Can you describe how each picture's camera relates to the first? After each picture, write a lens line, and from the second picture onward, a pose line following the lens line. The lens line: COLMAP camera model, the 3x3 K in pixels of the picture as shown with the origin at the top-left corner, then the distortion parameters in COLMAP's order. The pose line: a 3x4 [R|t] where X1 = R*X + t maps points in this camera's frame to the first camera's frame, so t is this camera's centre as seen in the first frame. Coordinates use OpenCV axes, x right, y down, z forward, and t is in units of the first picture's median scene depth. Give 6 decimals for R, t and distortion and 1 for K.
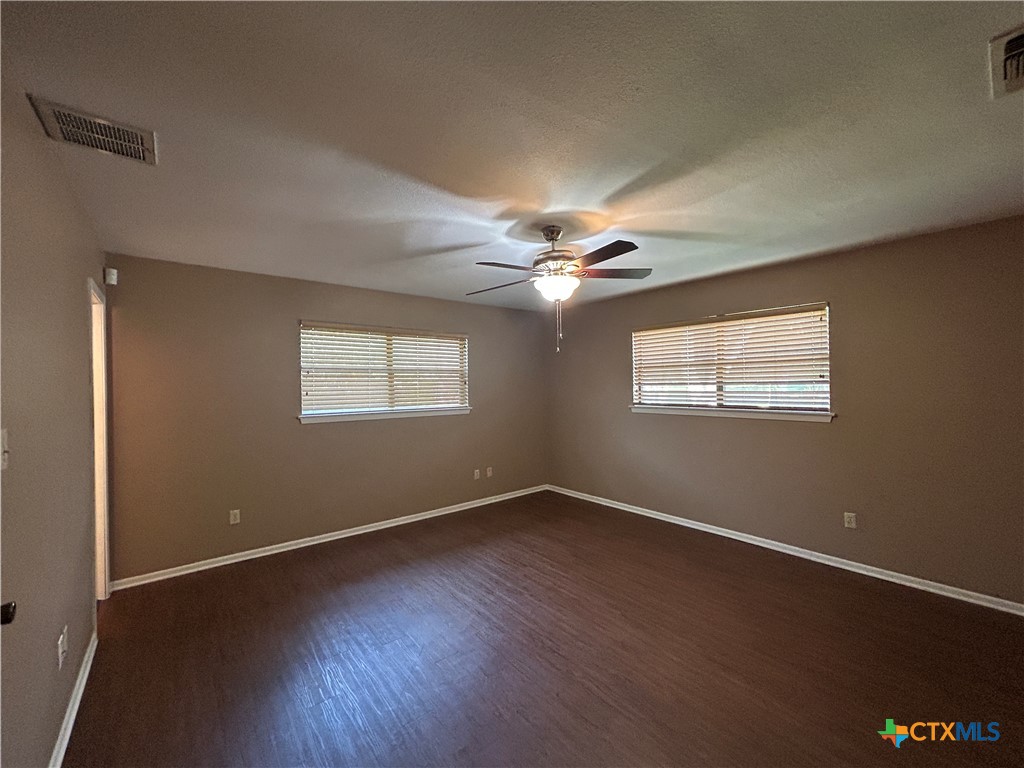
lens RADIAL K [[417.8, 0, 512.6], [0, 417.8, 382.3], [0, 0, 1]] dist [-0.003373, 0.001782]
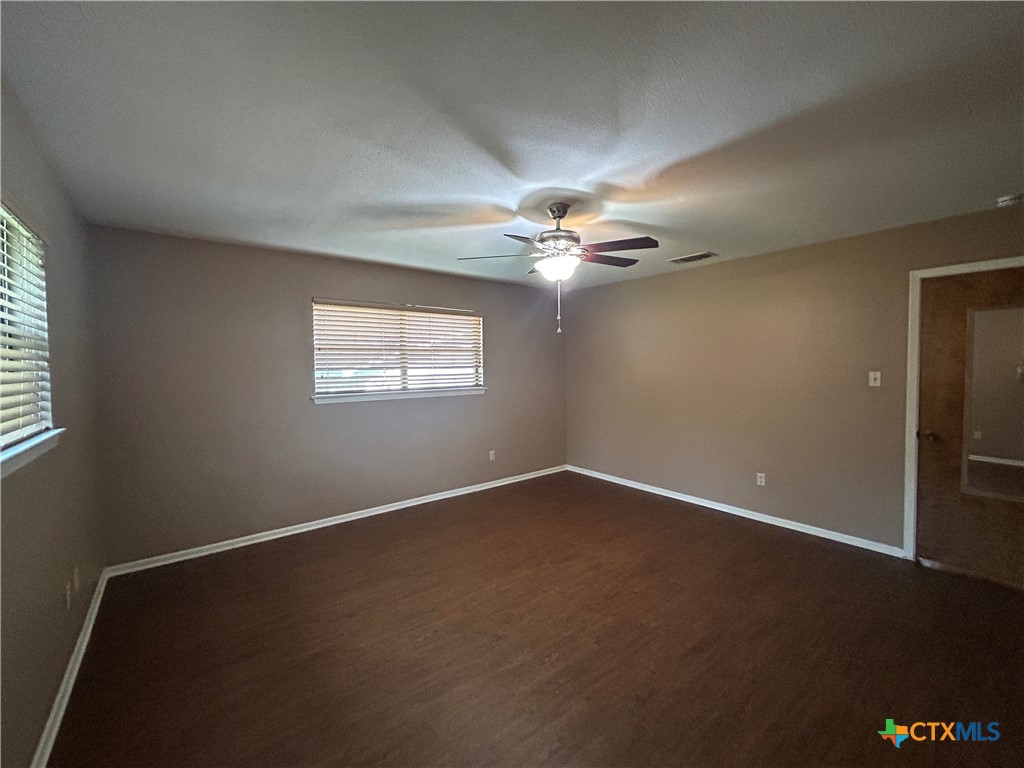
lens RADIAL K [[417.8, 0, 511.3], [0, 417.8, 382.1], [0, 0, 1]] dist [-0.003373, 0.001782]
pose [[0.016003, -0.025595, 0.999544, -0.585242], [0.007966, 0.999644, 0.025470, 0.014007], [-0.999840, 0.007555, 0.016201, 0.712585]]
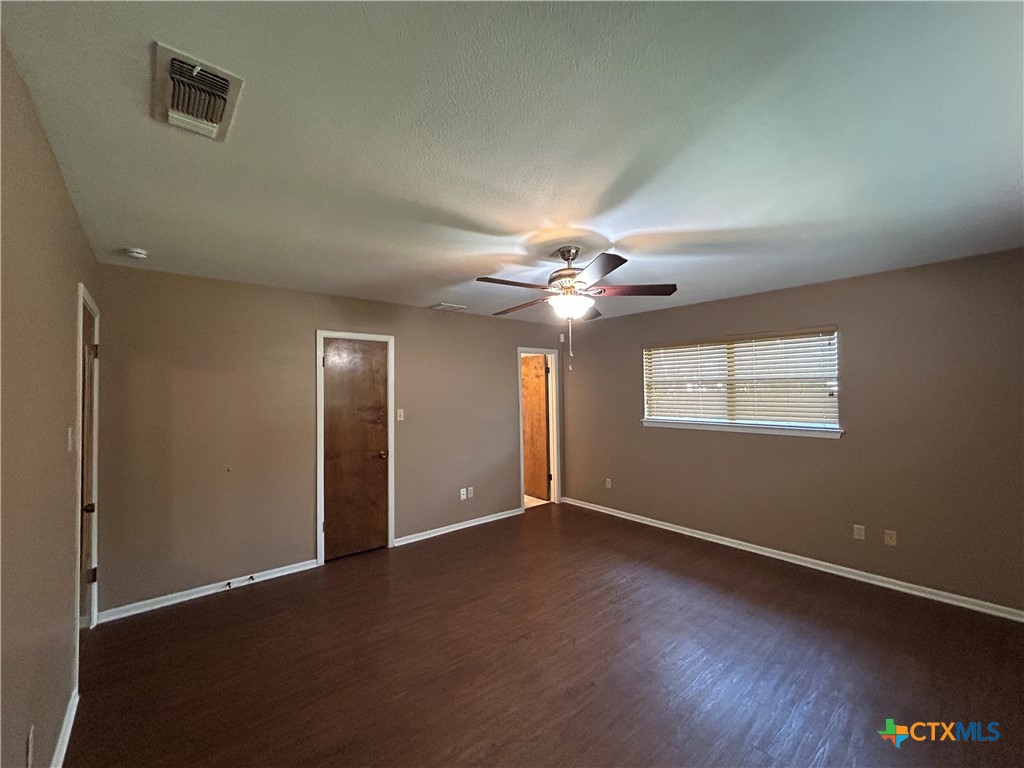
lens RADIAL K [[417.8, 0, 510.9], [0, 417.8, 381.8], [0, 0, 1]] dist [-0.003373, 0.001782]
pose [[0.017658, -0.014868, -0.999734, 0.716239], [0.010651, 0.999835, -0.014681, -0.019227], [0.999787, -0.010389, 0.017813, 0.542682]]
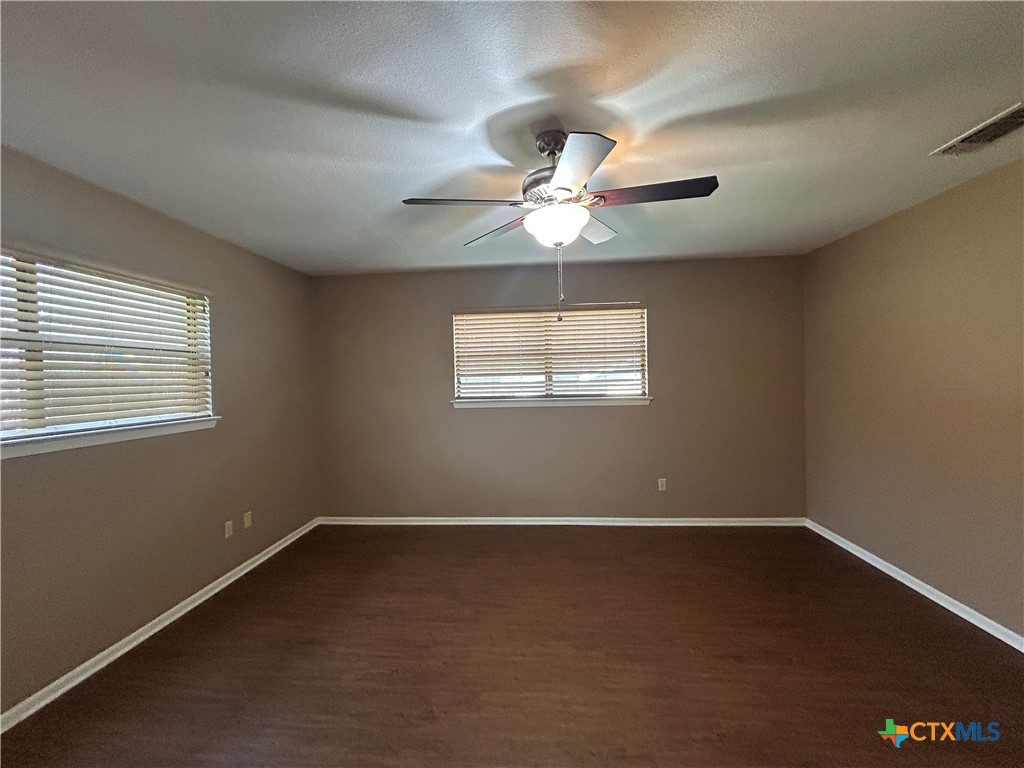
lens RADIAL K [[417.8, 0, 511.8], [0, 417.8, 383.0], [0, 0, 1]] dist [-0.003373, 0.001782]
pose [[0.693363, -0.013821, 0.720456, -0.287735], [0.010452, 0.999904, 0.009123, 0.015532], [-0.720513, 0.001205, 0.693440, 0.374478]]
